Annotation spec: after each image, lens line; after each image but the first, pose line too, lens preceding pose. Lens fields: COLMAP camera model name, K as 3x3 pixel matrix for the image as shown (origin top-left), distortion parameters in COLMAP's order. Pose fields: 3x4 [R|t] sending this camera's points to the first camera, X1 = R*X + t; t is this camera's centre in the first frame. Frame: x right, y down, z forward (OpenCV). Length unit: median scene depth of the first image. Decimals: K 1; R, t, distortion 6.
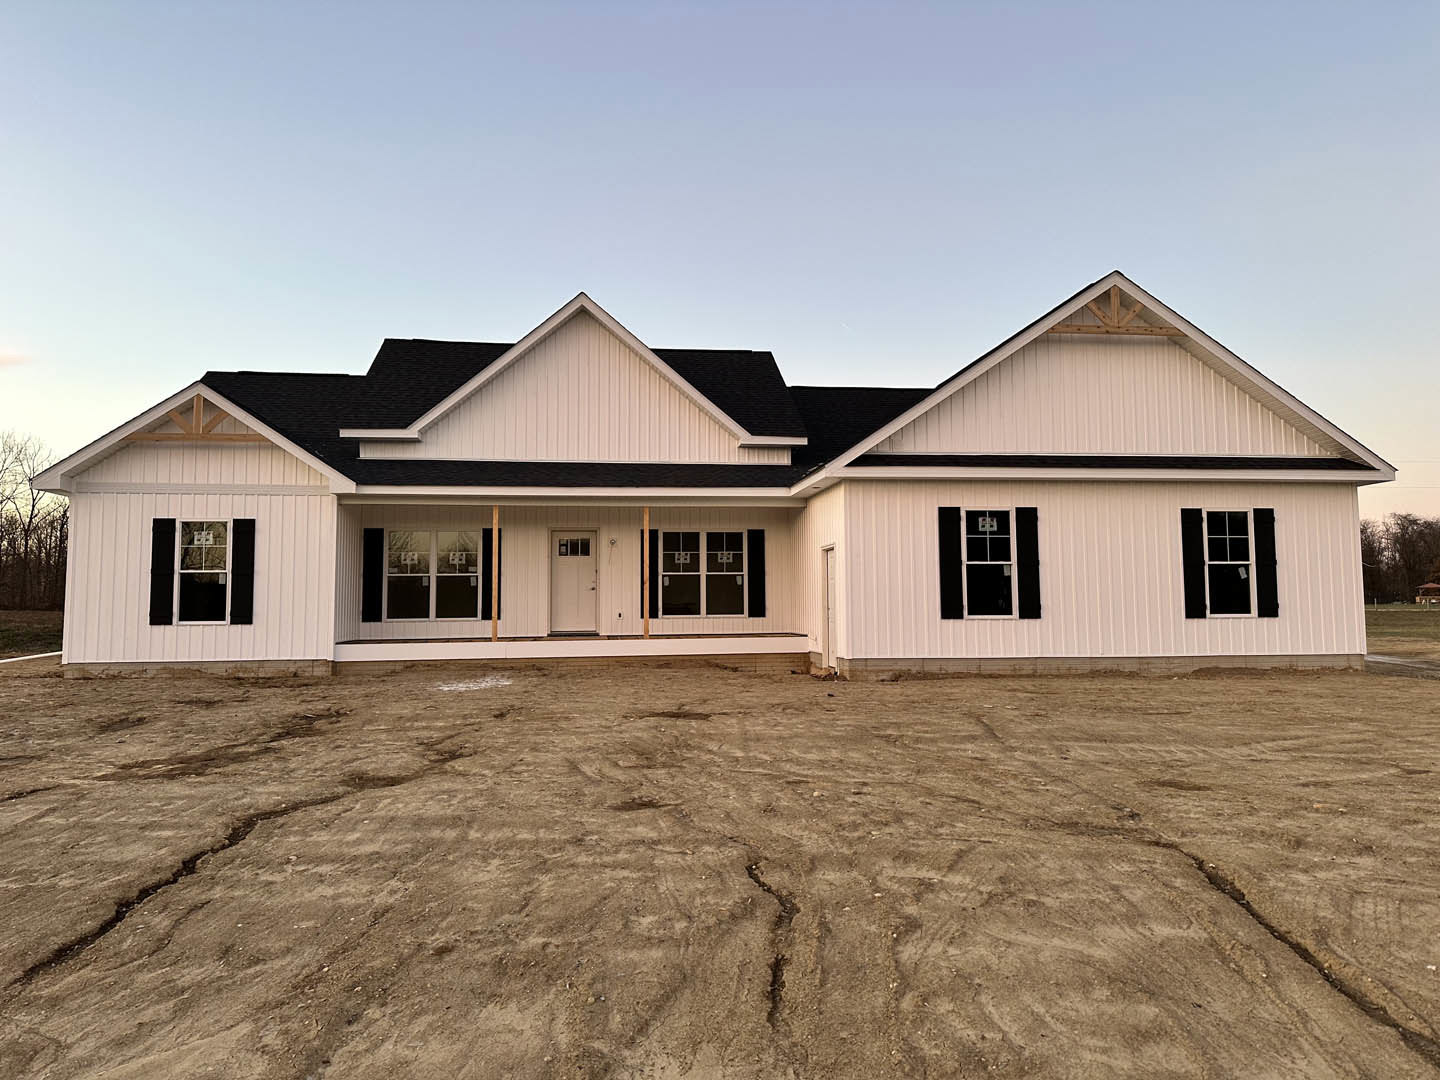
lens RADIAL K [[1015.2, 0, 716.5], [0, 1015.2, 531.7], [0, 0, 1]] dist [-0.000678, -0.014611]
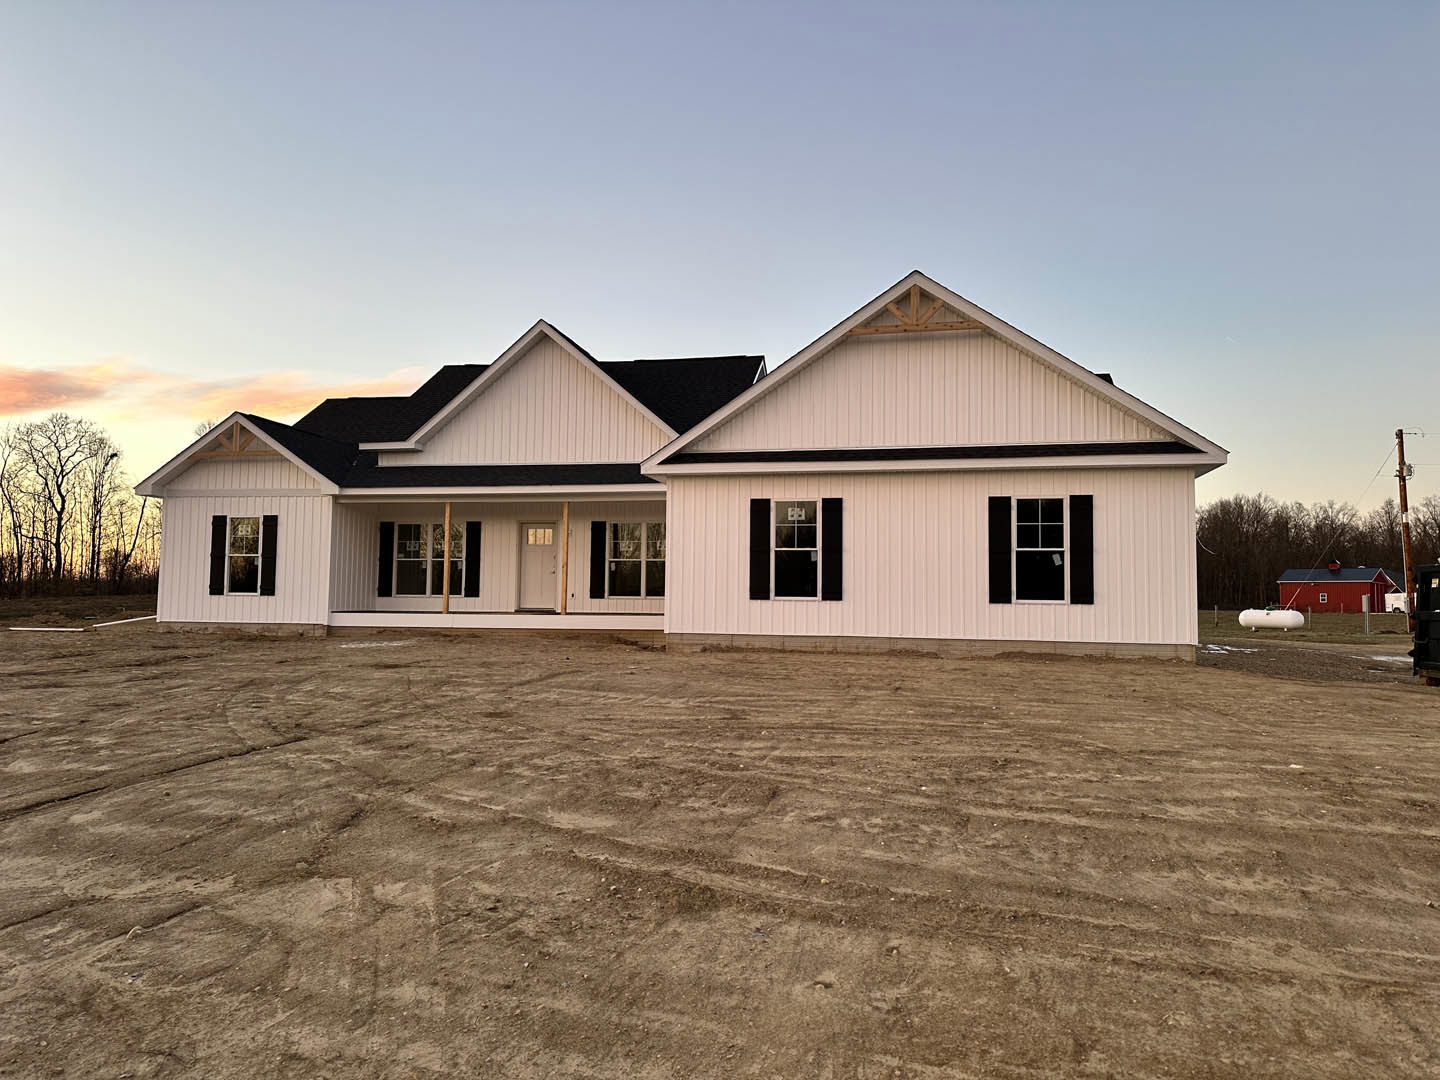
lens RADIAL K [[1015.2, 0, 724.2], [0, 1015.2, 543.0], [0, 0, 1]] dist [-0.000678, -0.014611]
pose [[0.948966, -0.001544, -0.315375, 0.518746], [0.009070, 0.999708, 0.022396, -0.001394], [0.315249, -0.024114, 0.948703, -0.061254]]
